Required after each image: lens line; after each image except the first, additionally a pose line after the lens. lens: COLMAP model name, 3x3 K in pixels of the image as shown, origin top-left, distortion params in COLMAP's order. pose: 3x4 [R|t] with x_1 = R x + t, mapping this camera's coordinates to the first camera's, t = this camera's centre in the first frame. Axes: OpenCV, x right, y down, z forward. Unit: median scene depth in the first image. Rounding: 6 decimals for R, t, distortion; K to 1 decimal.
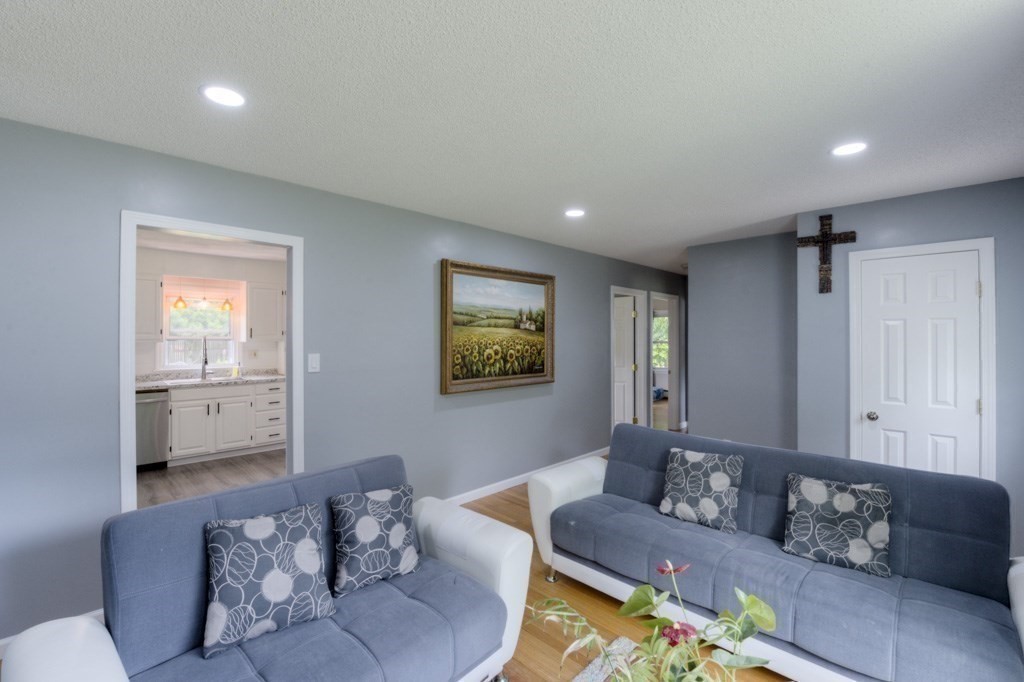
lens RADIAL K [[422.7, 0, 483.4], [0, 422.7, 338.3], [0, 0, 1]] dist [-0.011636, -0.003272]
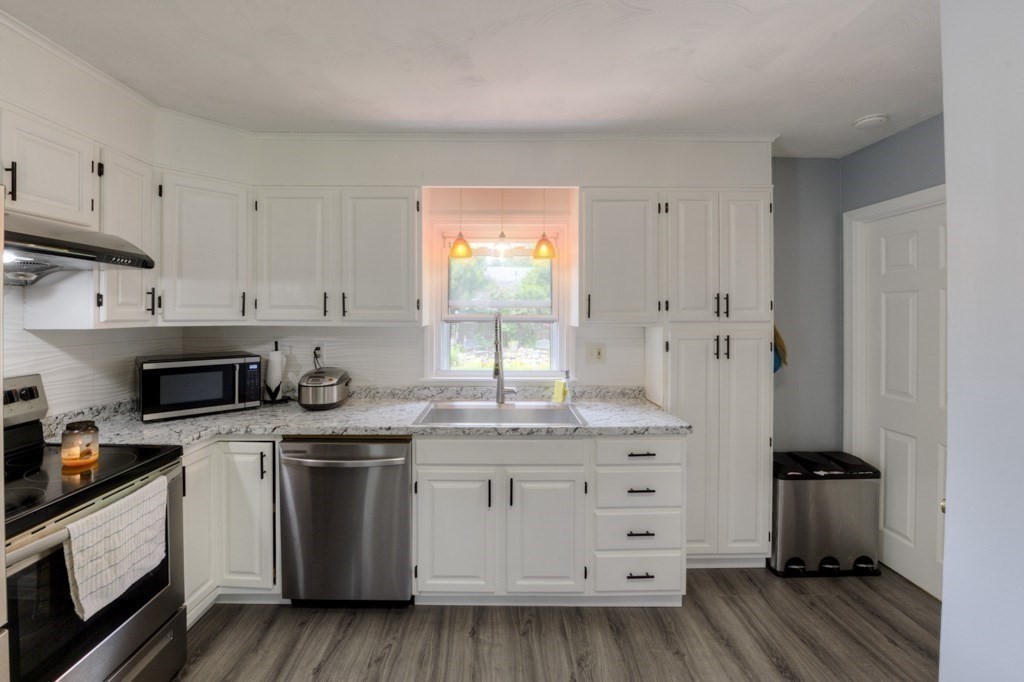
lens RADIAL K [[422.7, 0, 498.0], [0, 422.7, 316.6], [0, 0, 1]] dist [-0.011636, -0.003272]
pose [[0.717020, -0.002317, -0.697049, -0.331299], [0.001152, 0.999997, -0.002139, -0.000828], [0.697052, 0.000731, 0.717020, 0.652219]]
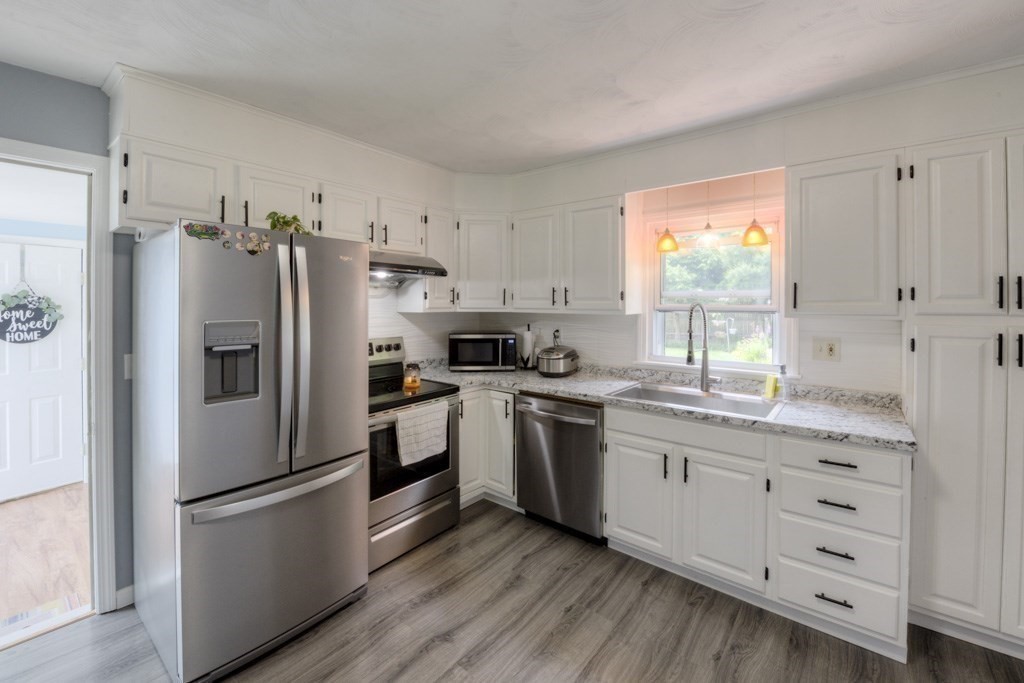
lens RADIAL K [[422.7, 0, 504.4], [0, 422.7, 307.4], [0, 0, 1]] dist [-0.011636, -0.003272]
pose [[0.105083, 0.002024, -0.994461, -0.202920], [-0.005120, 0.999986, 0.001494, -0.000297], [0.994450, 0.004935, 0.105092, 0.715499]]
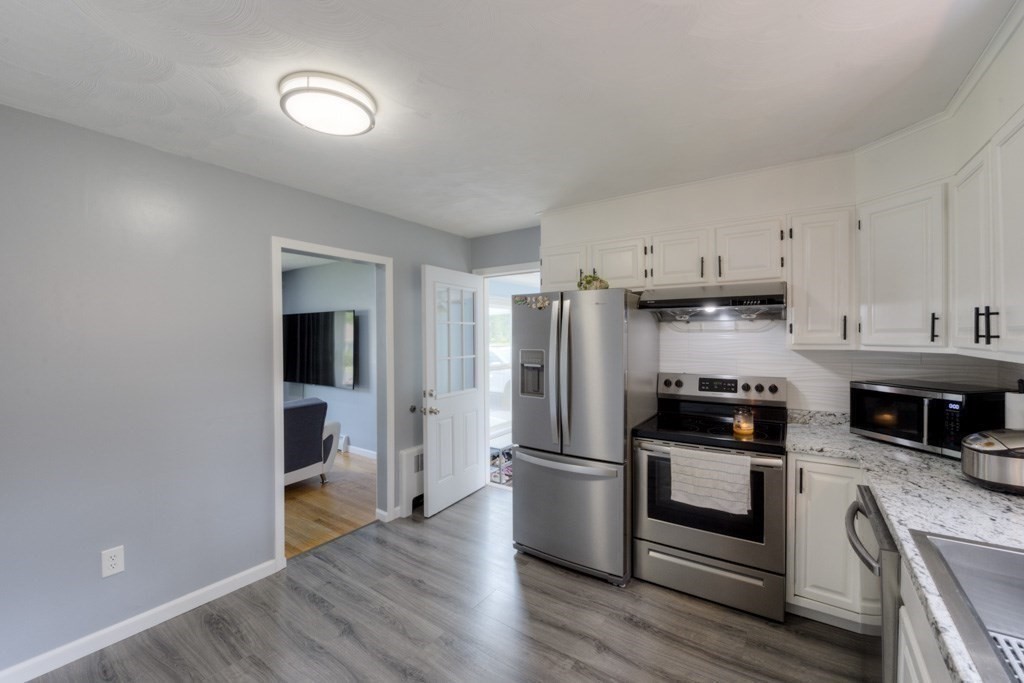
lens RADIAL K [[422.7, 0, 532.0], [0, 422.7, 341.0], [0, 0, 1]] dist [-0.011636, -0.003272]
pose [[-0.978694, 0.000893, -0.205325, -0.415818], [-0.002164, 0.999890, 0.014663, -0.007589], [0.205315, 0.014795, -0.978584, 1.060709]]
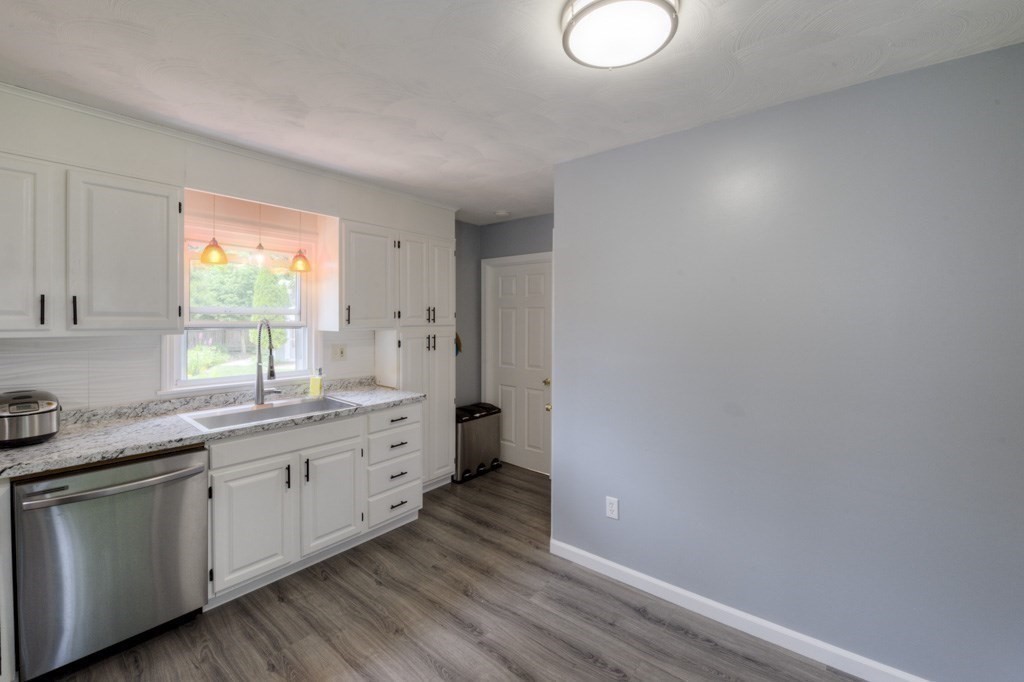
lens RADIAL K [[422.7, 0, 499.7], [0, 422.7, 324.4], [0, 0, 1]] dist [-0.011636, -0.003272]
pose [[0.995244, -0.004329, 0.097313, -0.425186], [0.003215, 0.999928, 0.011604, -0.005321], [-0.097356, -0.011236, 0.995186, 0.464377]]
